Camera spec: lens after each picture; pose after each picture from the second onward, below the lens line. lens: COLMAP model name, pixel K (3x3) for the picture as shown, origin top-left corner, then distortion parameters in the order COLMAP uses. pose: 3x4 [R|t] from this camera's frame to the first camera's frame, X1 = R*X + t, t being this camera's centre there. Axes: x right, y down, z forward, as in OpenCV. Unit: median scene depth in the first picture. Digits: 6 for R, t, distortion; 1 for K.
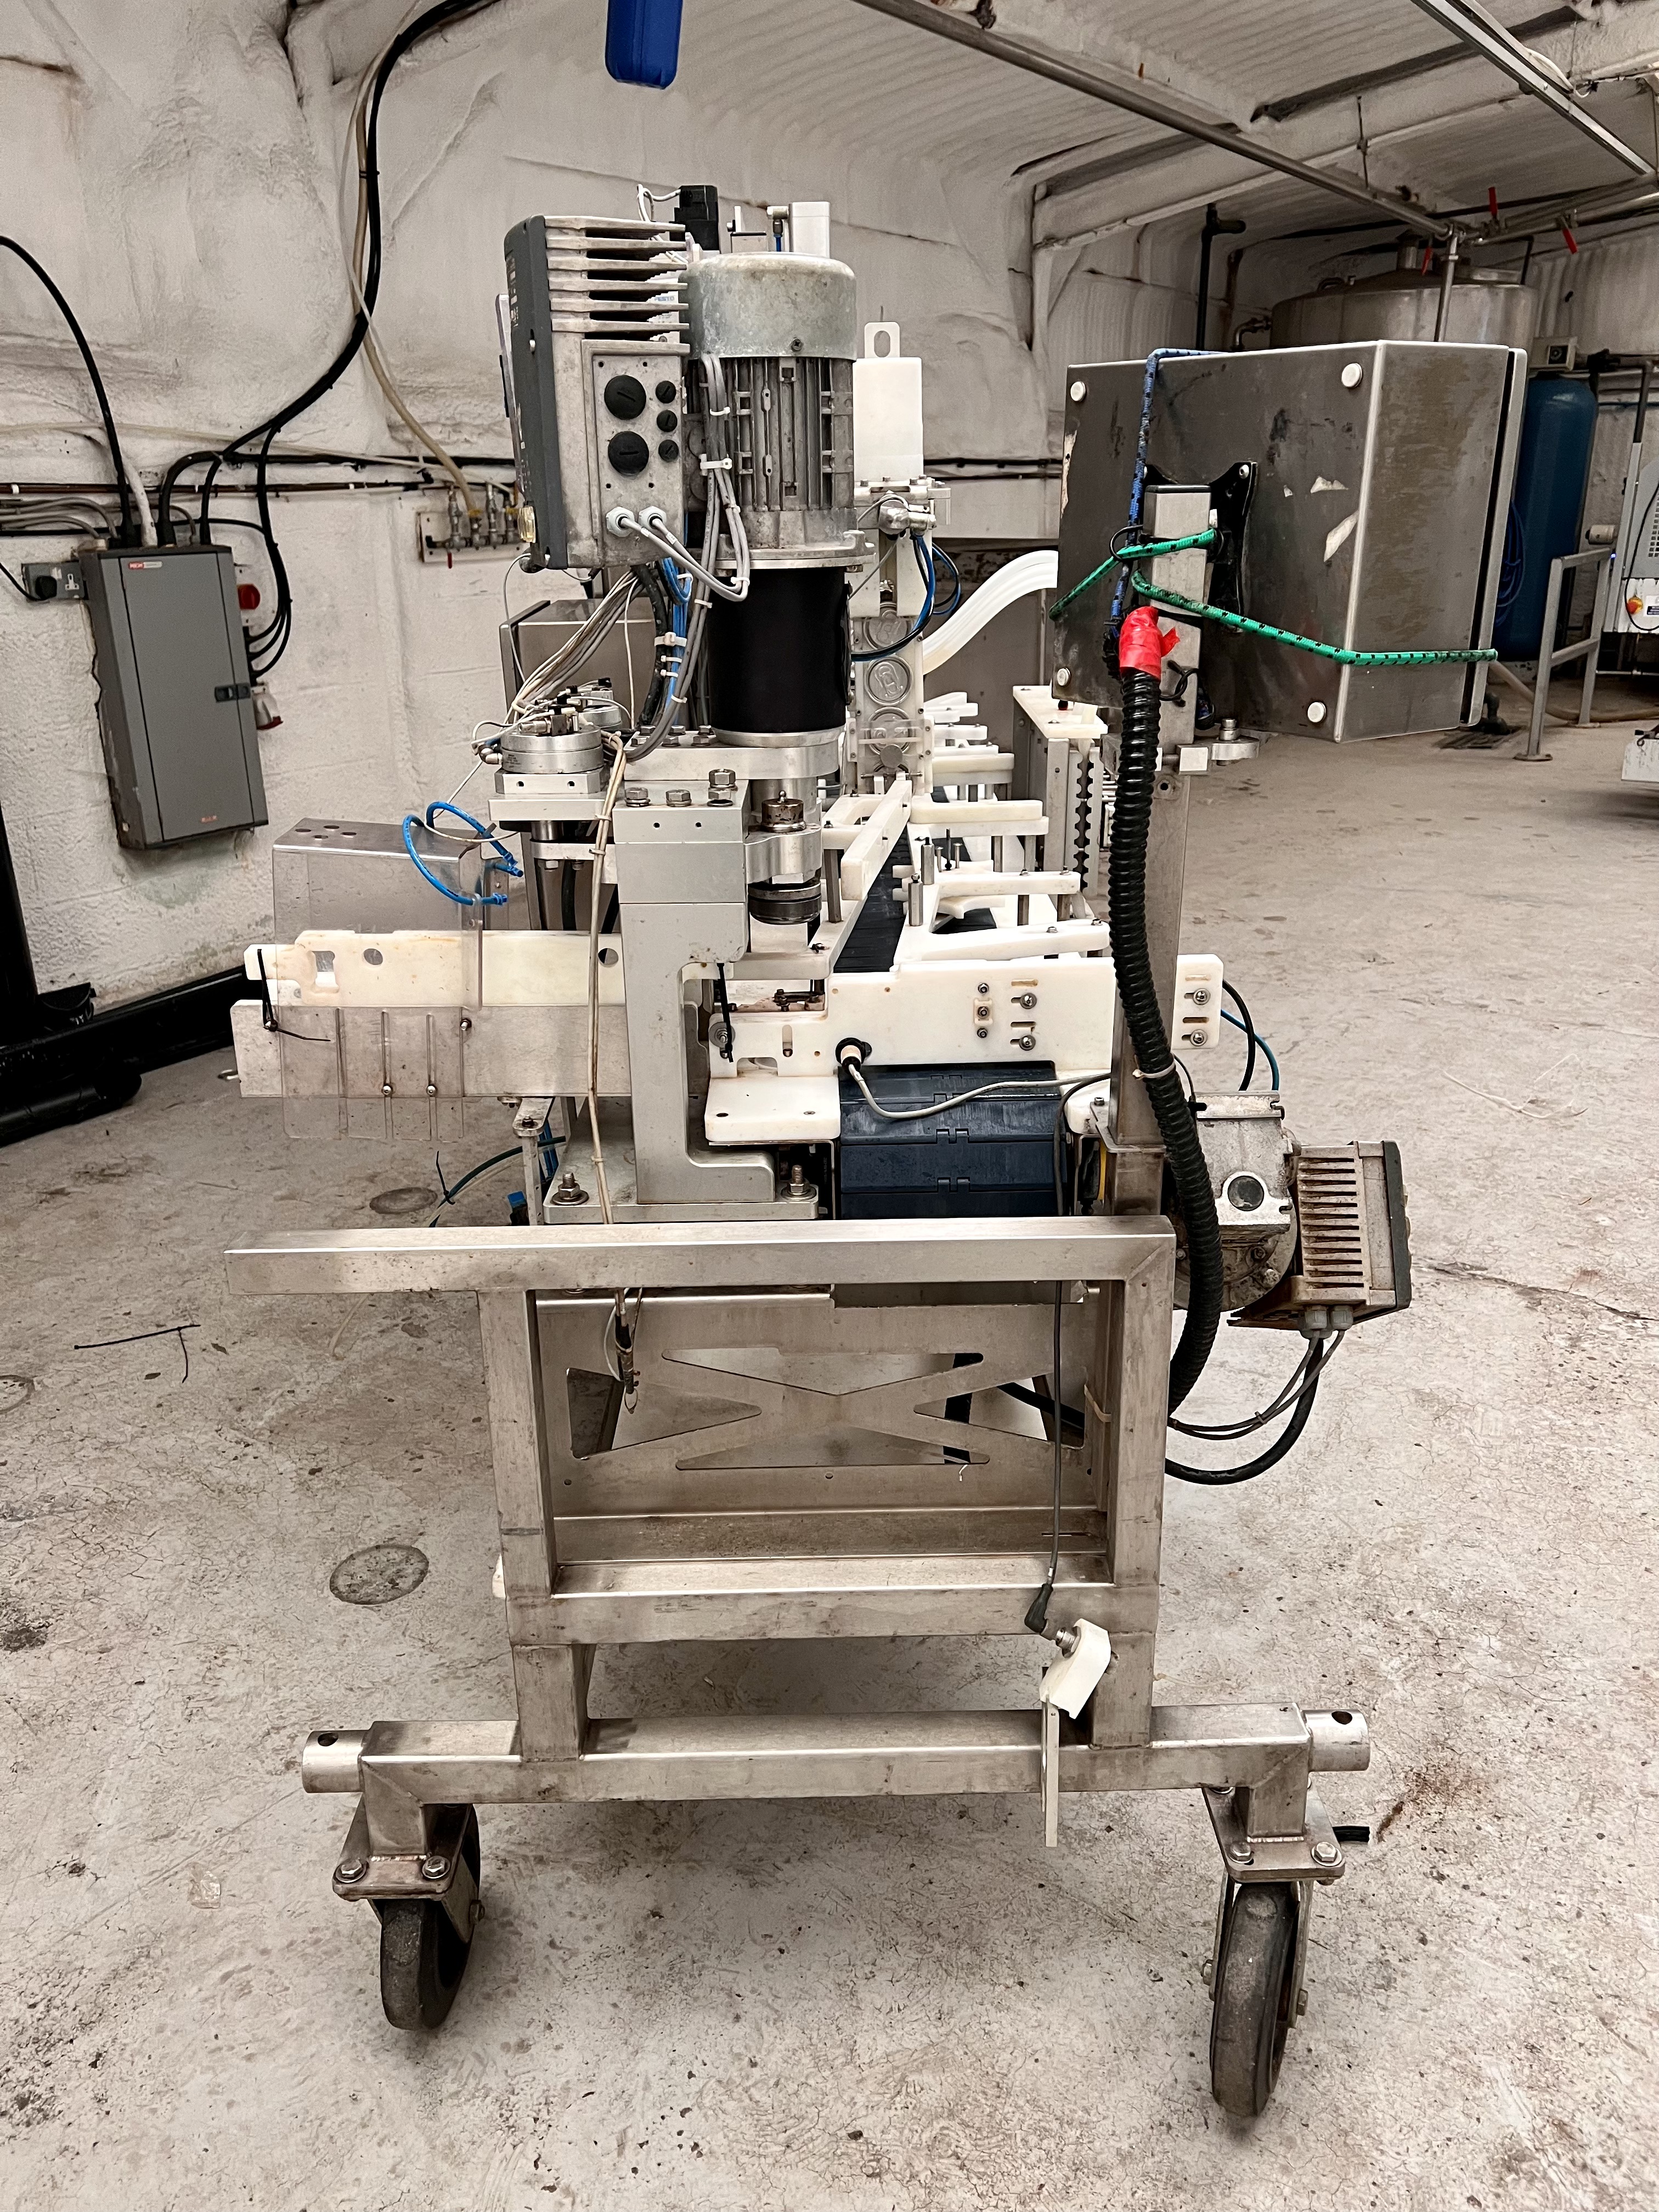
lens RADIAL K [[1678.4, 0, 827.7], [0, 1678.4, 1104.7], [0, 0, 1]] dist [0.027418, -0.032881]
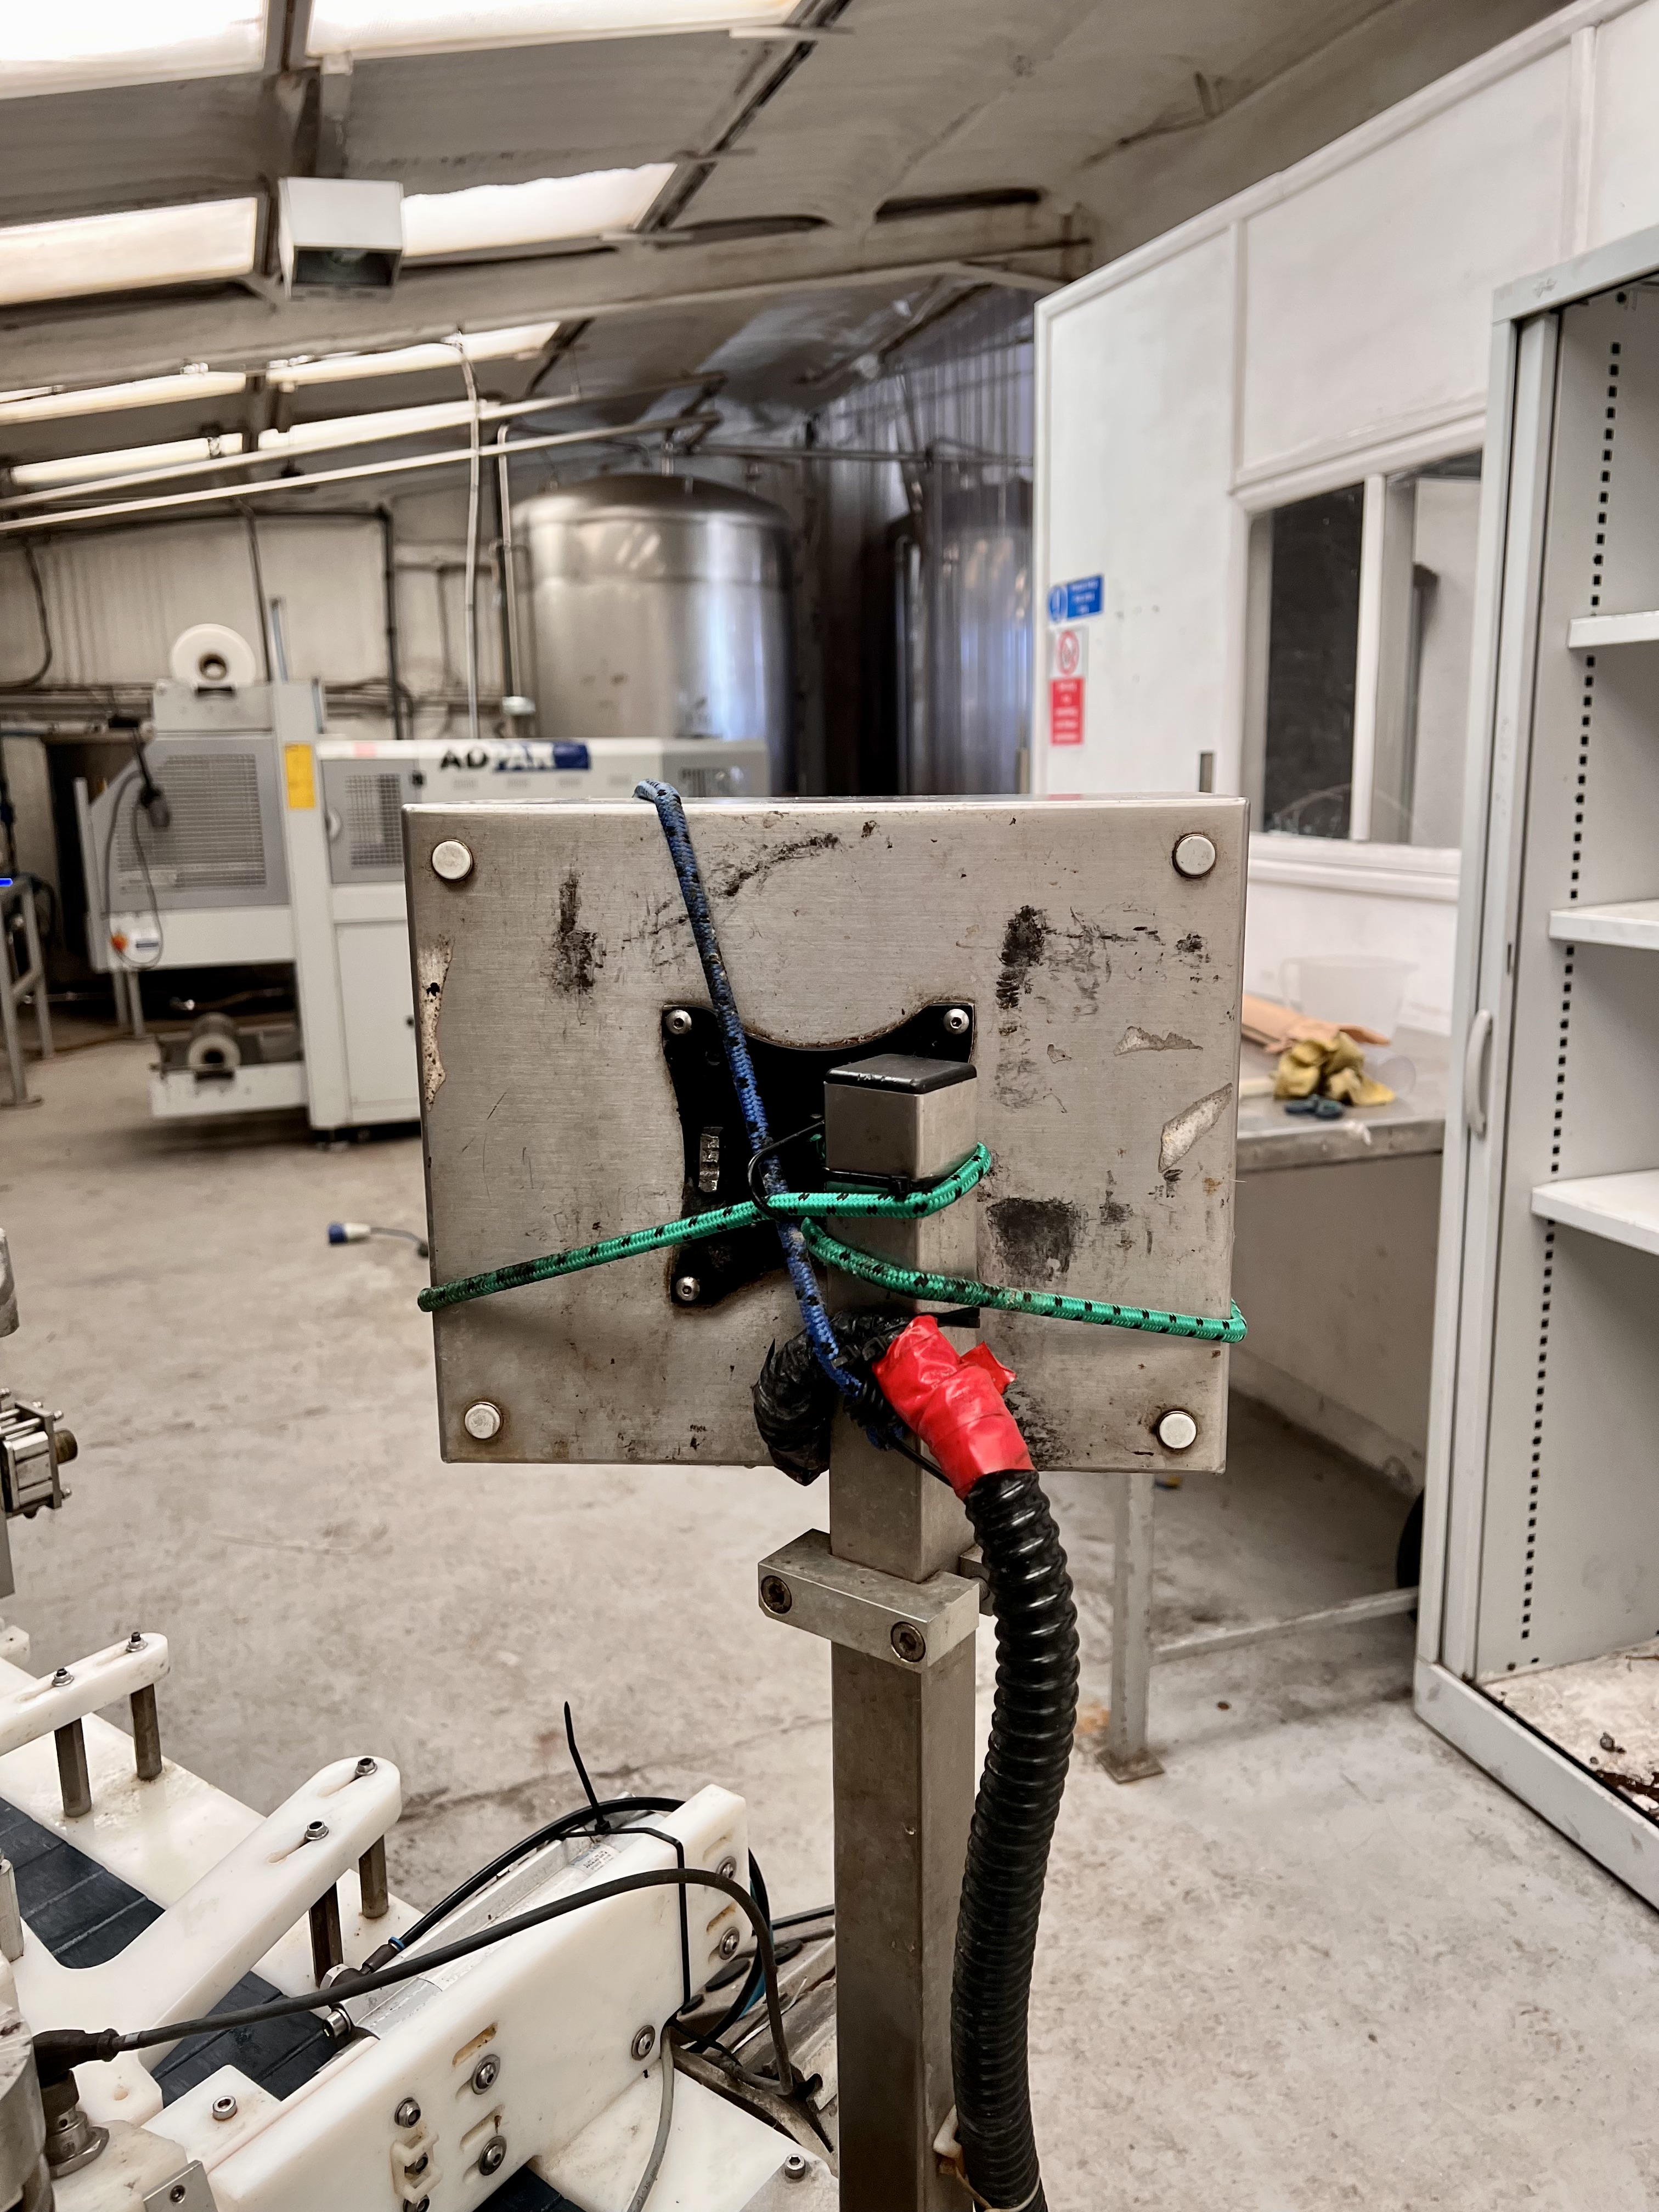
lens RADIAL K [[1678.4, 0, 856.6], [0, 1678.4, 1120.4], [0, 0, 1]] dist [0.027418, -0.032881]
pose [[0.599403, -0.167096, 0.782812, -0.142765], [0.291089, 0.956513, -0.018715, -0.278345], [-0.745643, 0.239085, 0.621977, 0.572494]]
